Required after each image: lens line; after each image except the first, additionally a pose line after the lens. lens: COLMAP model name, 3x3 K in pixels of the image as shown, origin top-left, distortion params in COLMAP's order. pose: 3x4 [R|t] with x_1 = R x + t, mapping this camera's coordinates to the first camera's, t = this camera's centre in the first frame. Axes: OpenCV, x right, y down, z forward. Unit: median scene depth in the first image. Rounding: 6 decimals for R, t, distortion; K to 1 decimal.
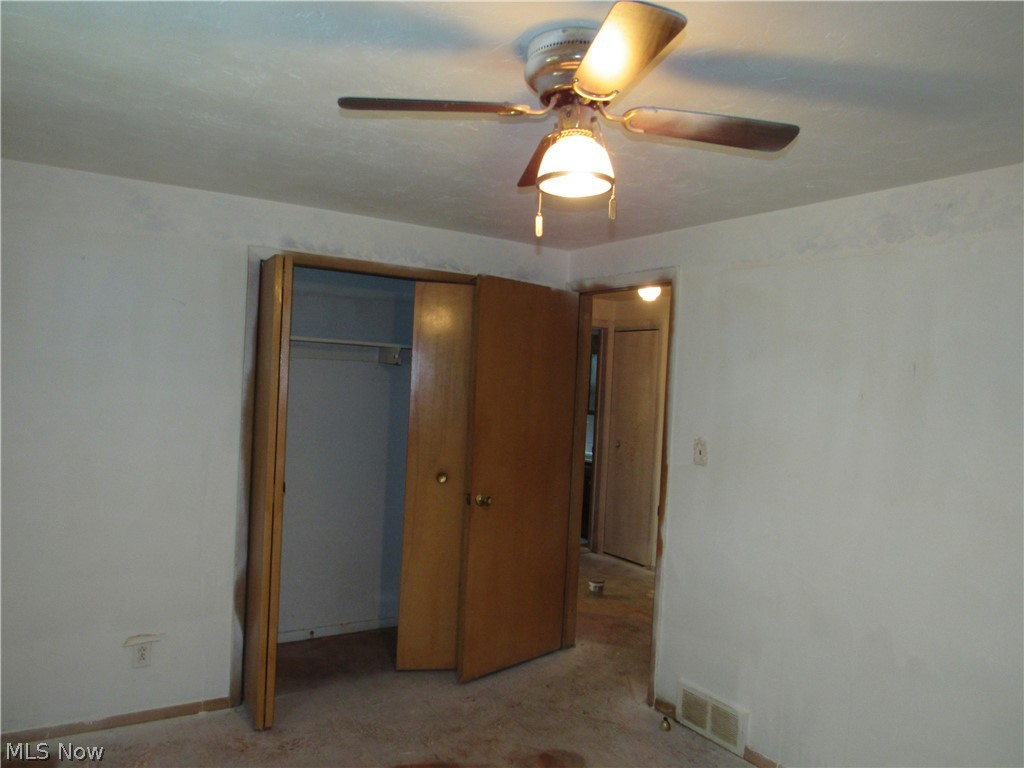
lens RADIAL K [[739.4, 0, 510.0], [0, 739.4, 391.1], [0, 0, 1]] dist [-0.017517, -0.003617]
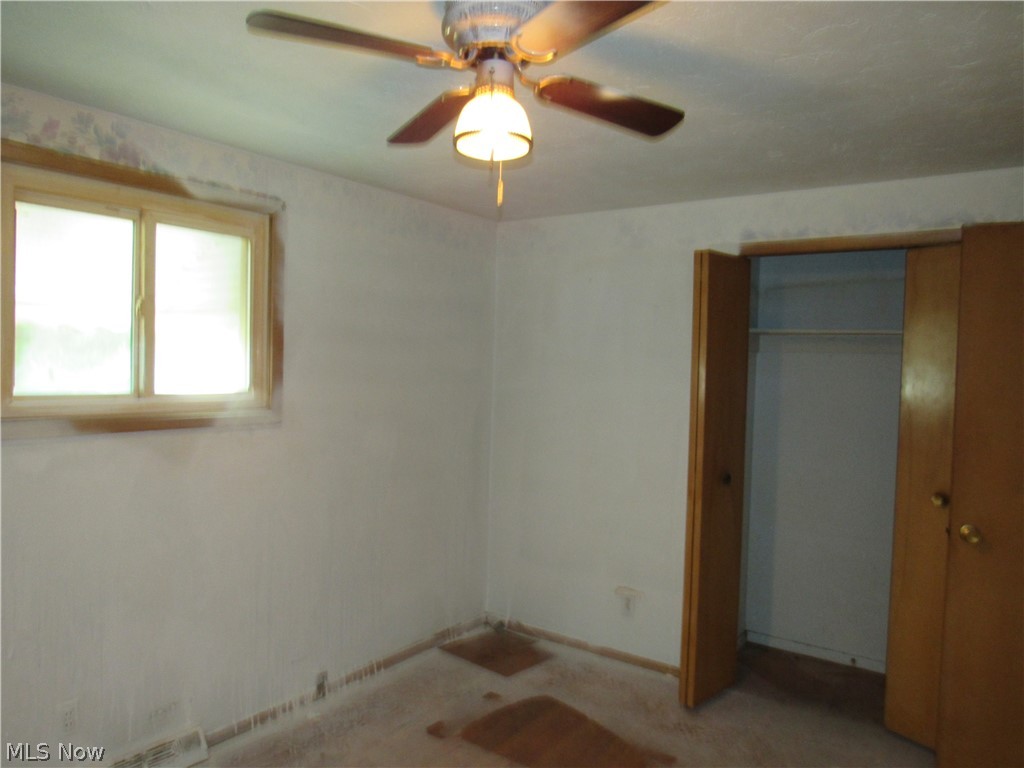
lens RADIAL K [[739.4, 0, 509.5], [0, 739.4, 390.3], [0, 0, 1]] dist [-0.017517, -0.003617]
pose [[0.368416, -0.005186, -0.929646, 0.476541], [-0.023603, 0.999610, -0.014930, 0.028272], [0.929361, 0.027443, 0.368150, 0.323260]]
